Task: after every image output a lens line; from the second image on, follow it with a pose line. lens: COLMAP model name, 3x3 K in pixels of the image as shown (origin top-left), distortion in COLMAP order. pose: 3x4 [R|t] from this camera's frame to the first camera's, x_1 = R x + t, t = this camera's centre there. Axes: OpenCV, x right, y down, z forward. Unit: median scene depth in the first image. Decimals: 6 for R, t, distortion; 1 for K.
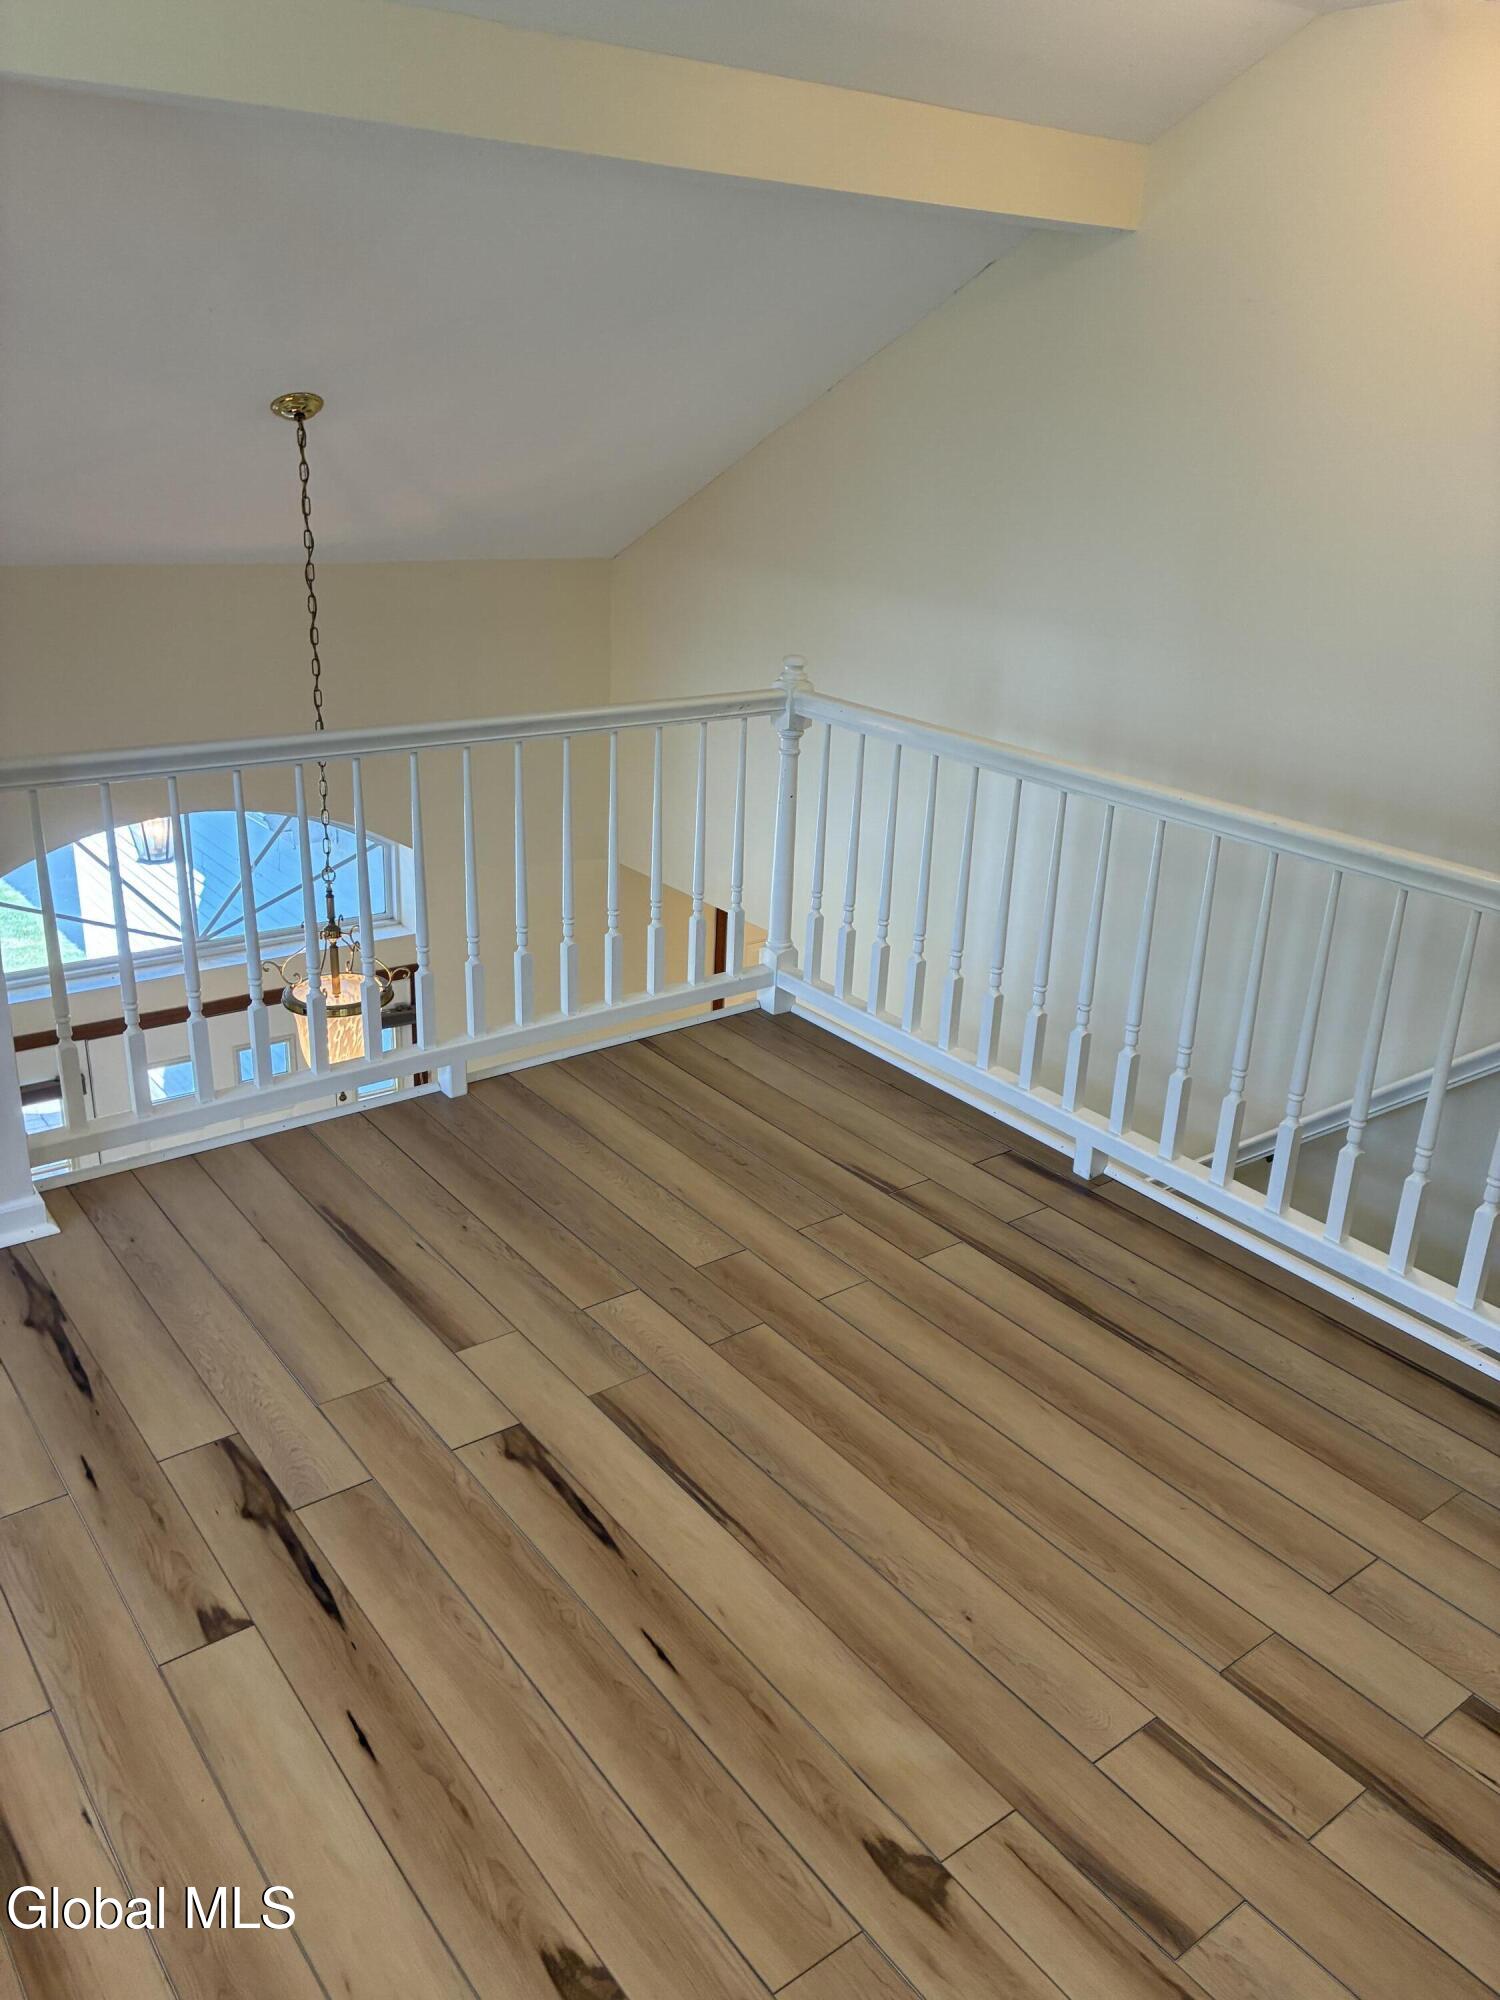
lens RADIAL K [[1512.2, 0, 744.6], [0, 1512.2, 1006.4], [0, 0, 1]] dist [0.044992, -0.057582]
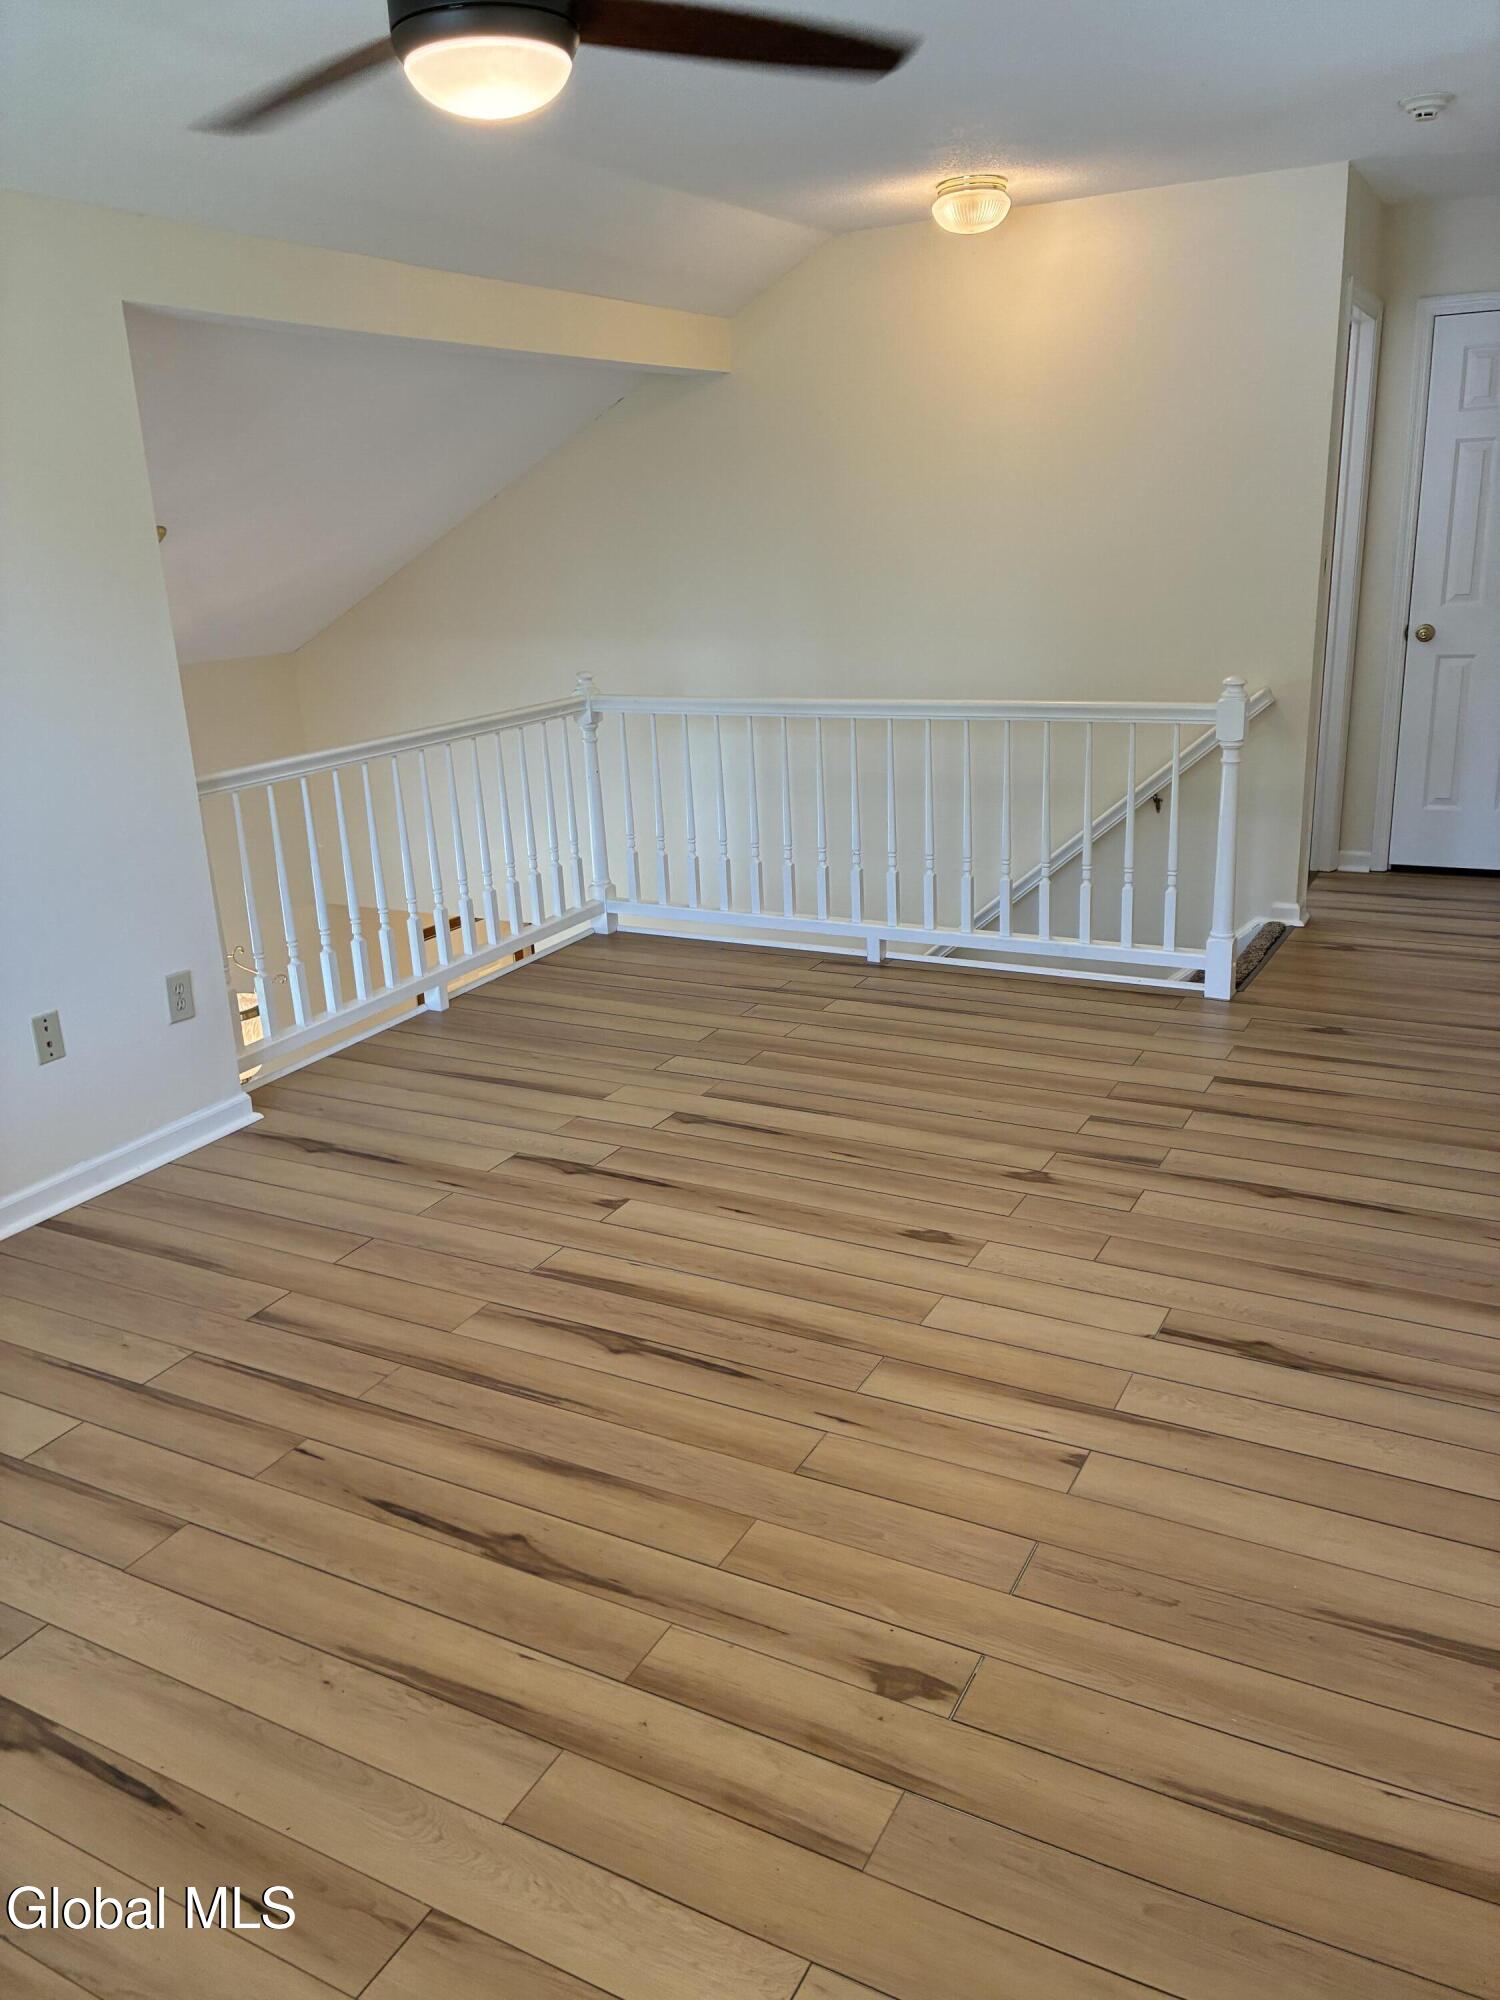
lens RADIAL K [[1512.2, 0, 752.3], [0, 1512.2, 989.6], [0, 0, 1]] dist [0.044992, -0.057582]
pose [[0.906251, -0.204477, 0.369998, -0.470006], [0.233679, 0.971670, -0.035373, 0.165276], [-0.352283, 0.118517, 0.928359, -0.382785]]
